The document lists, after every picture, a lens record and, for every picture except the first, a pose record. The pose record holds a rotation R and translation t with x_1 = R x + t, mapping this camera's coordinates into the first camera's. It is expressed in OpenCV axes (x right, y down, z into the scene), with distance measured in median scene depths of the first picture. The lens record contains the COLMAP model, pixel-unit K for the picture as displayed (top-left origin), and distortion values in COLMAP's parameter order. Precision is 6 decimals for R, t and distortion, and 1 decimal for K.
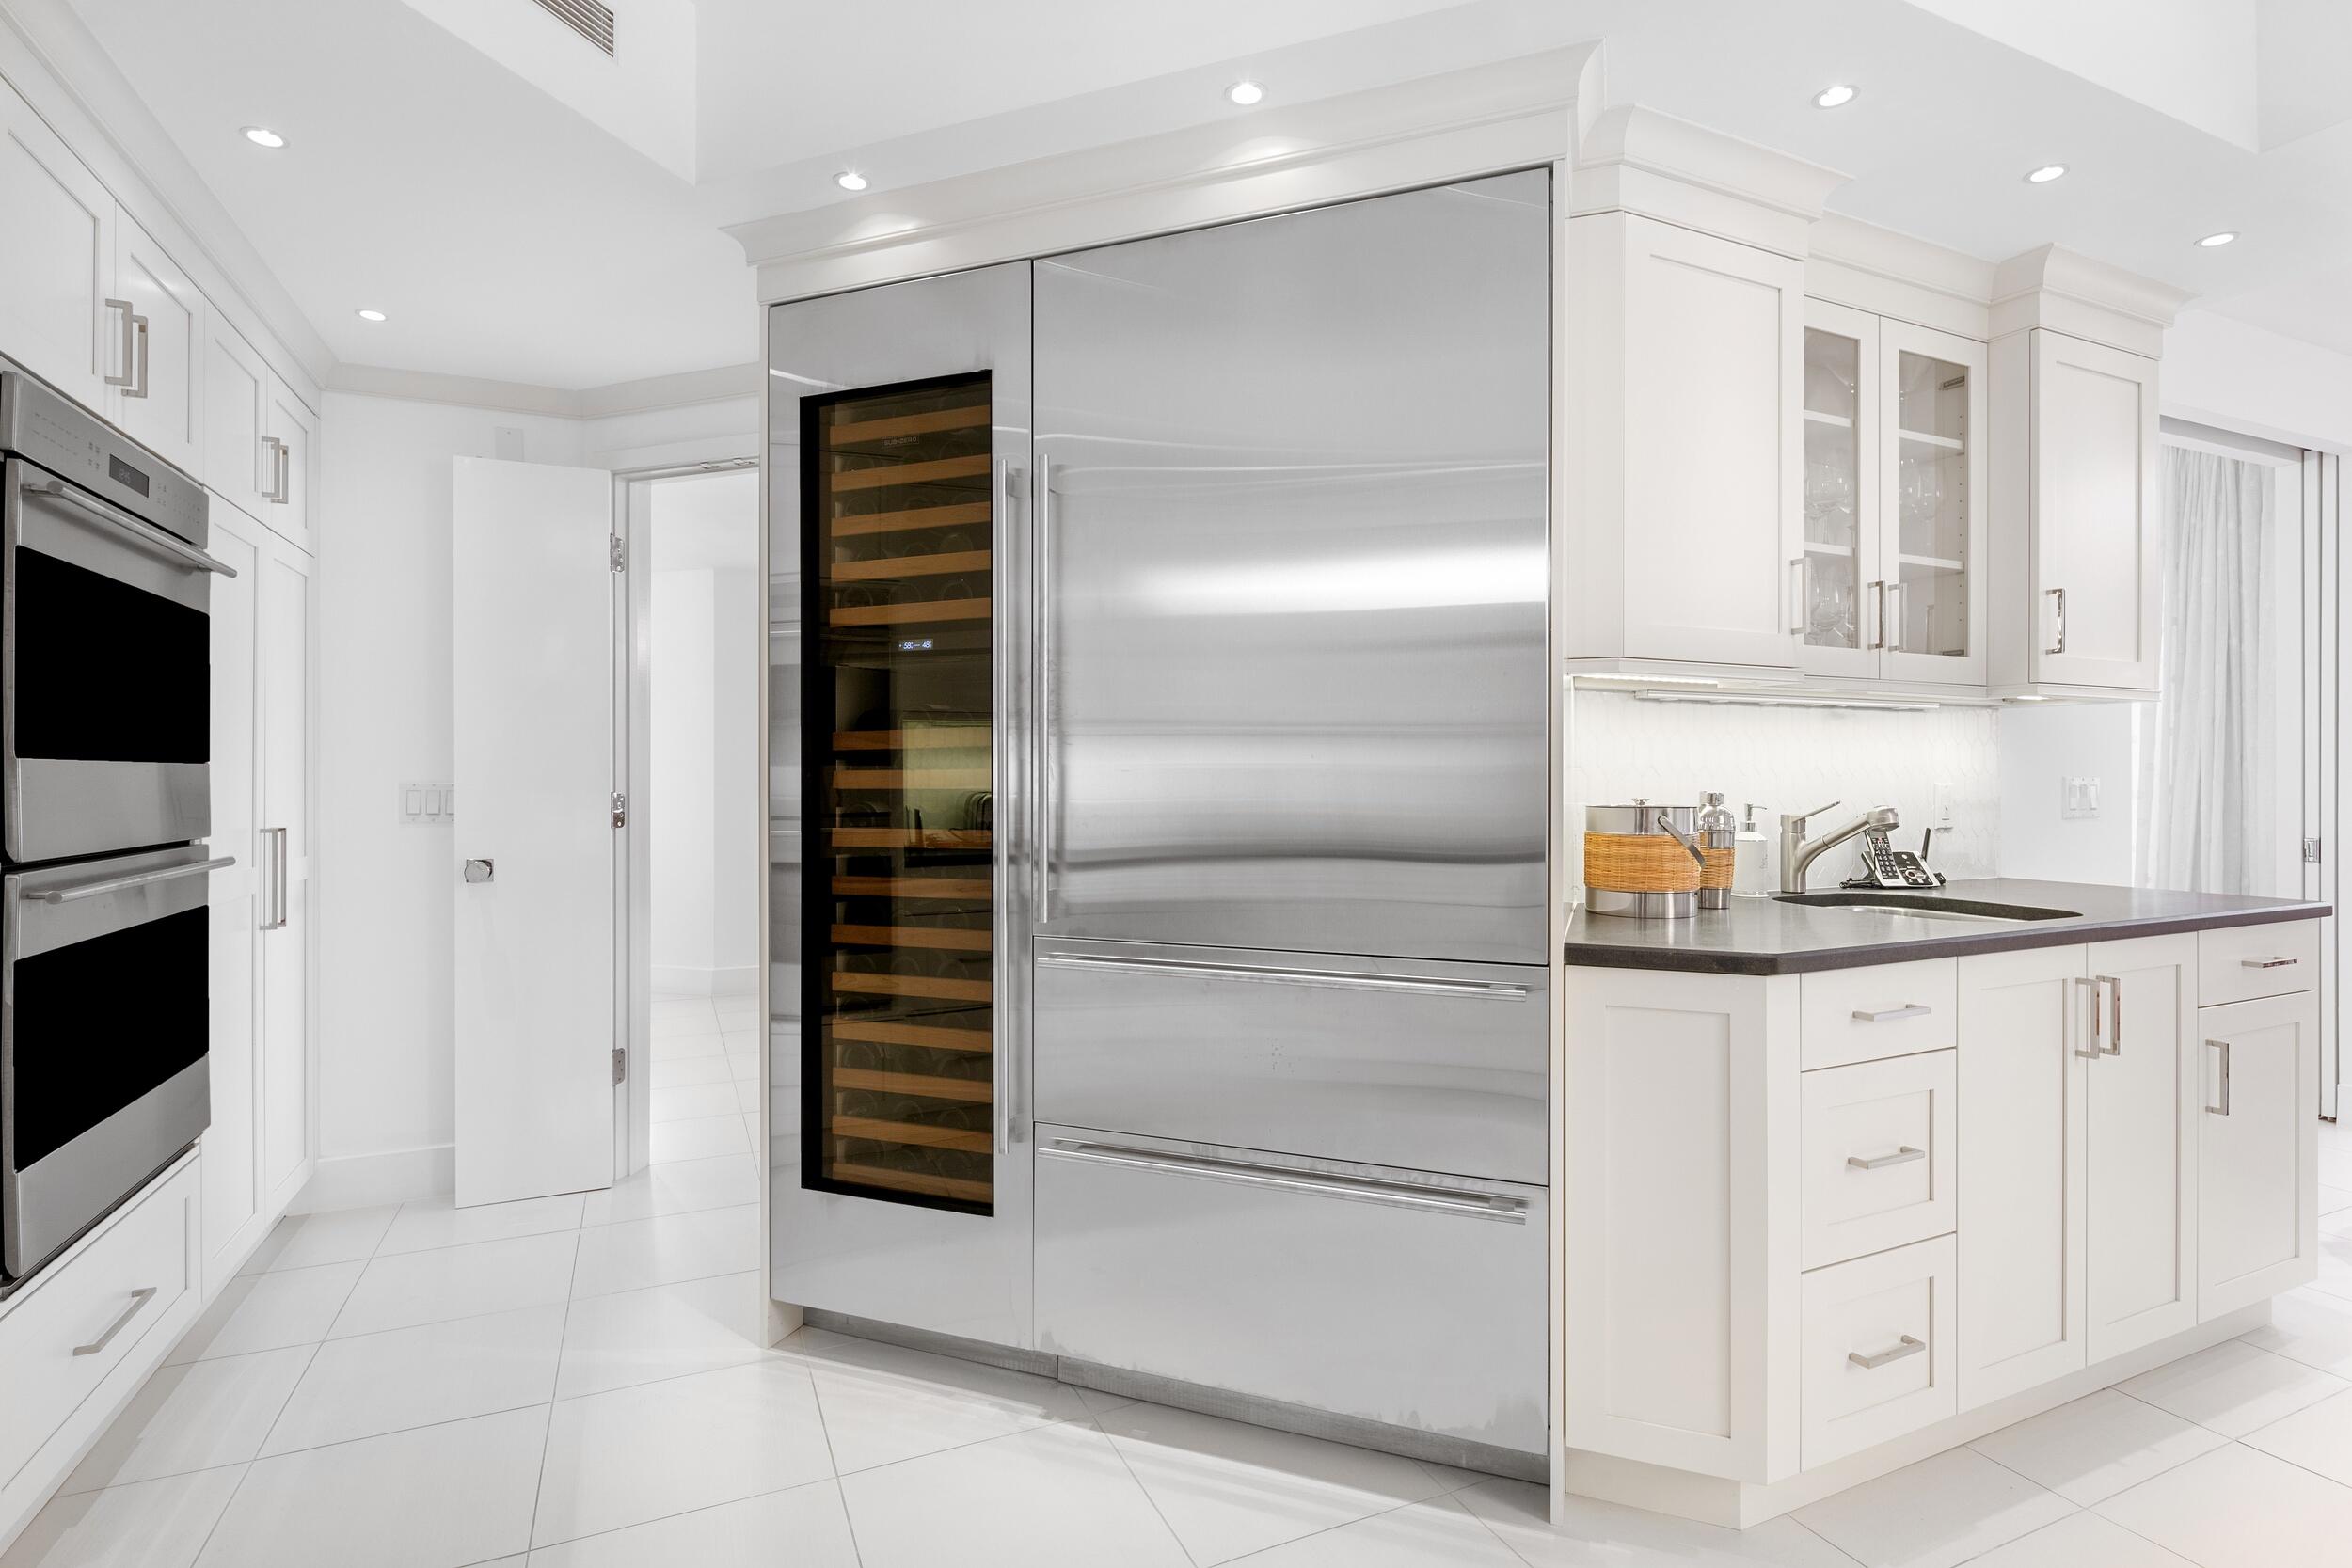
lens RADIAL K [[1151.1, 0, 1189.5], [0, 1151.1, 772.9], [0, 0, 1]] dist [0.005110, 0.000083]
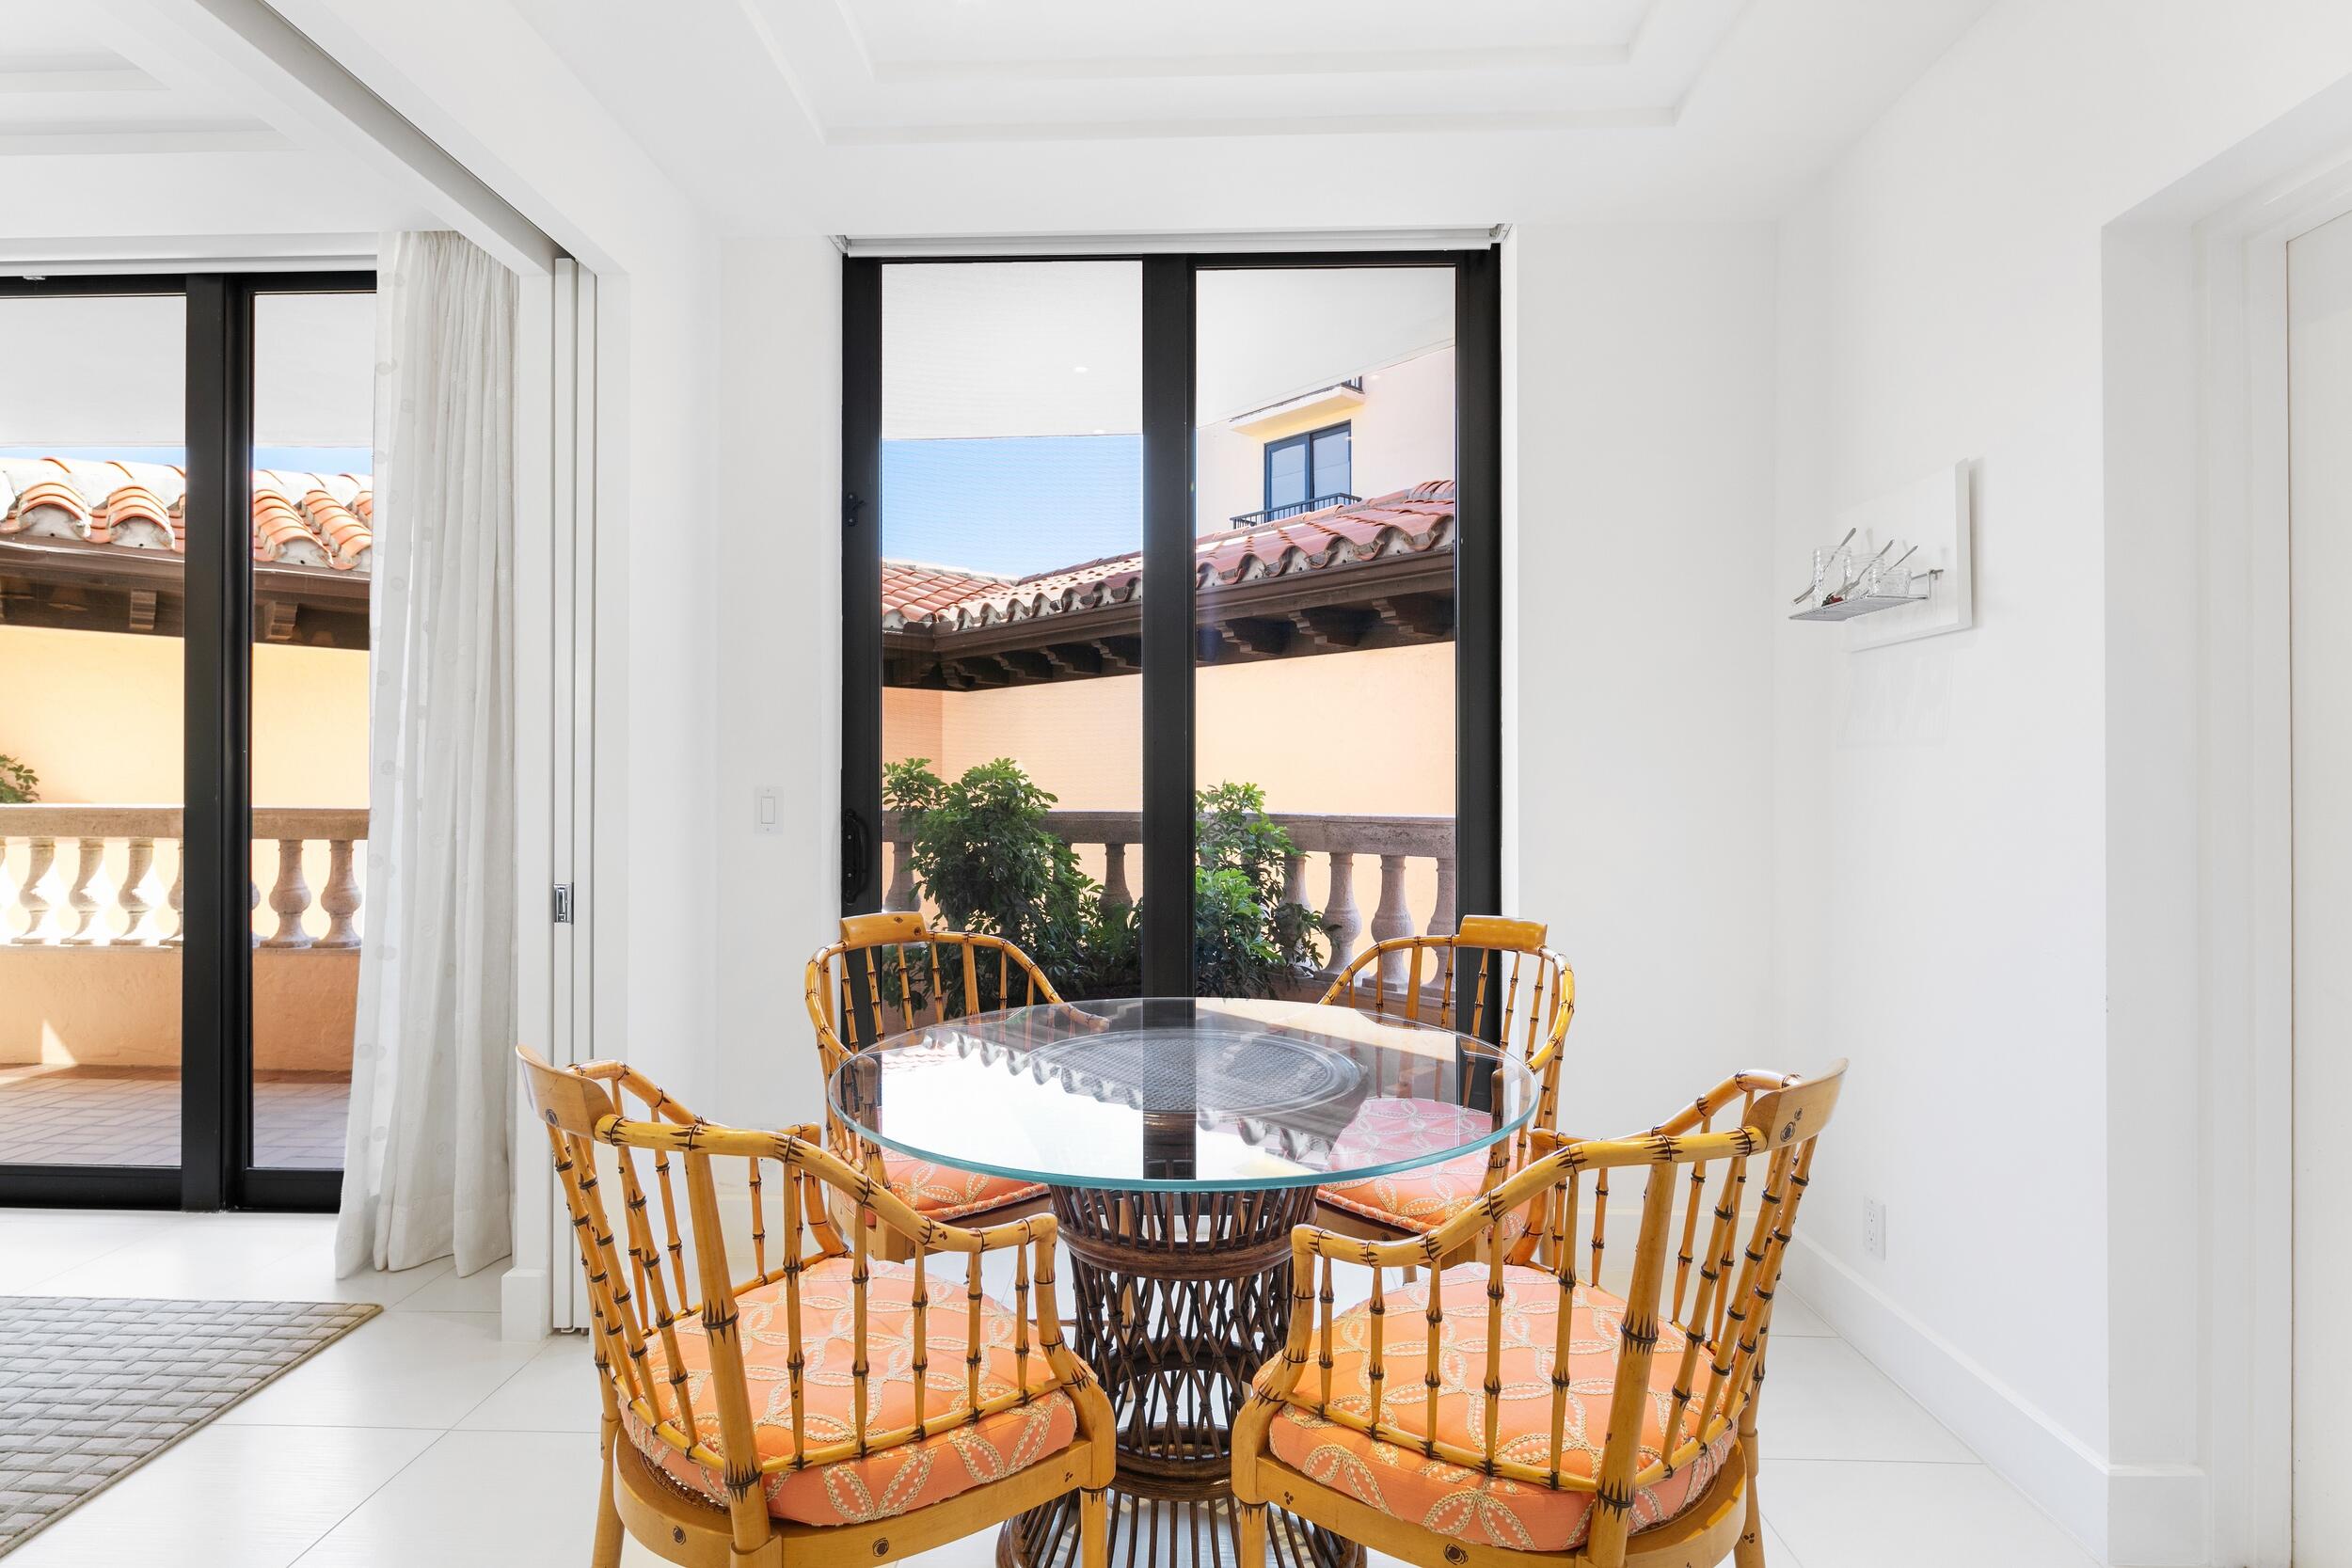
lens RADIAL K [[1151.1, 0, 1164.1], [0, 1151.1, 782.7], [0, 0, 1]] dist [0.005110, 0.000083]
pose [[0.447818, 0.002895, 0.894120, 0.928881], [-0.003638, 0.999992, -0.001416, 0.002867], [-0.894117, -0.002619, 0.447825, 0.721535]]
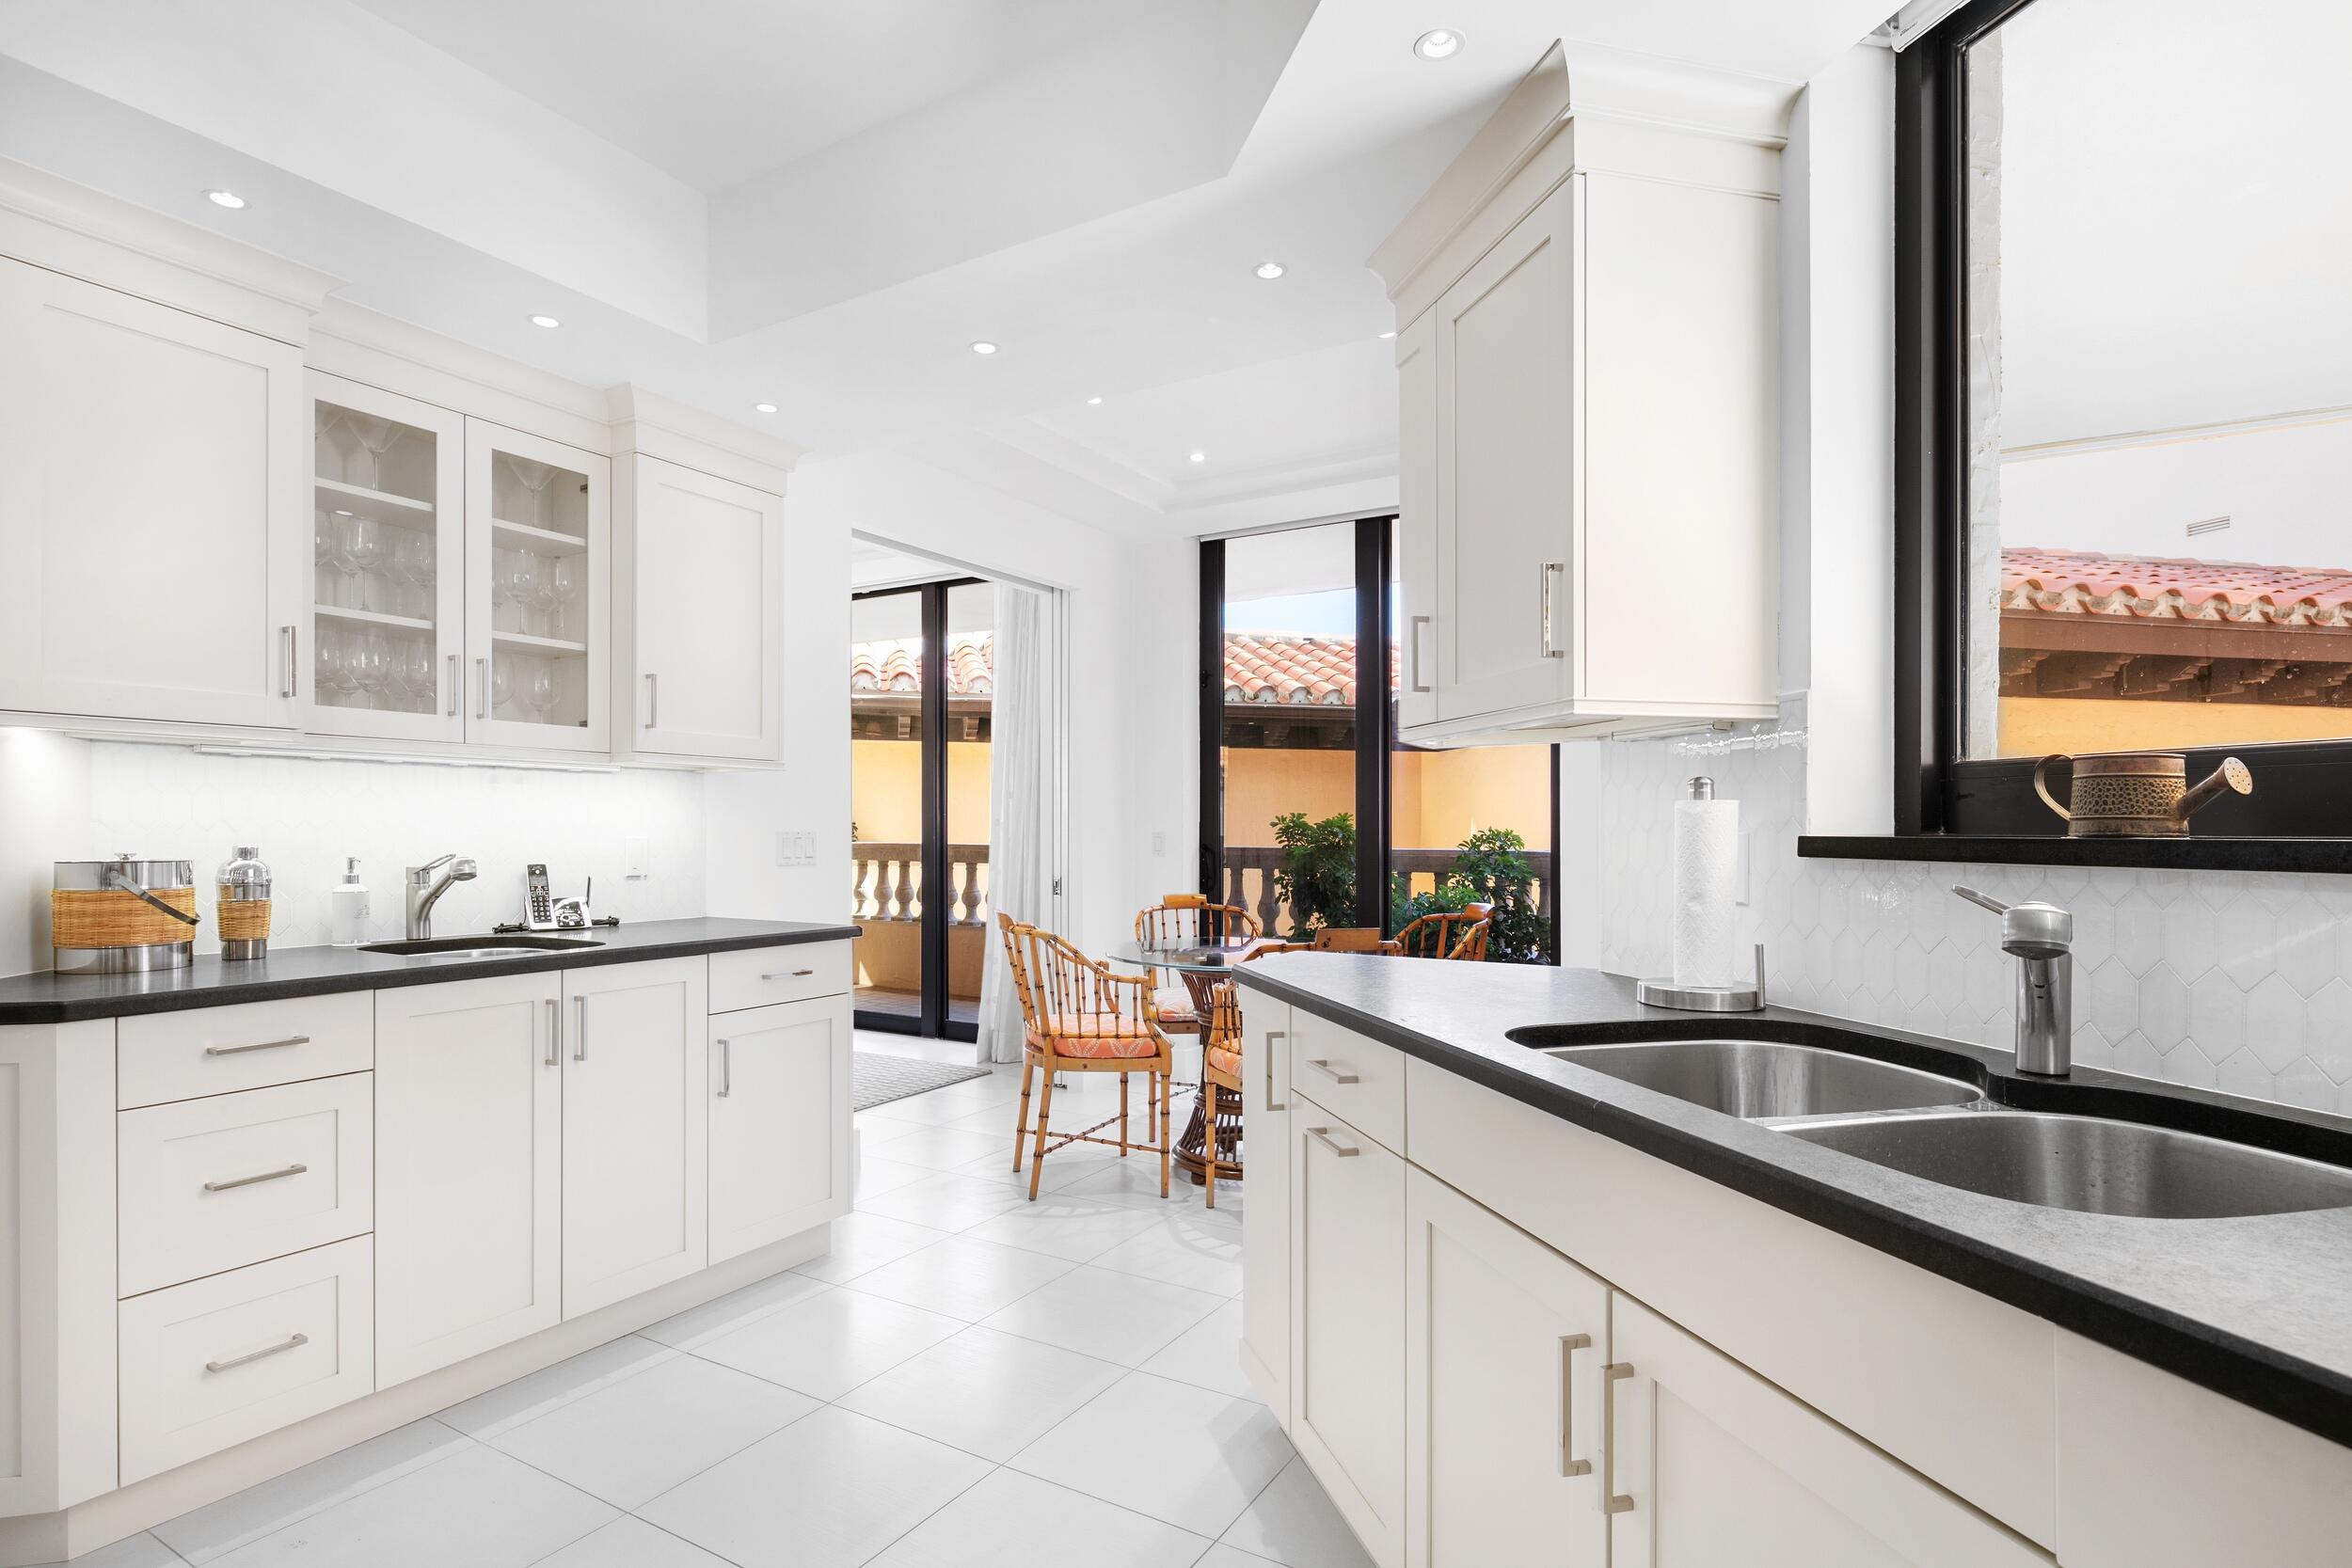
lens RADIAL K [[1151.1, 0, 1157.5], [0, 1151.1, 838.1], [0, 0, 1]] dist [0.005110, 0.000083]
pose [[0.824572, -0.003121, 0.565748, 0.512966], [-0.001028, 0.999975, 0.007015, 0.001562], [-0.565755, -0.006366, 0.824549, -0.283708]]
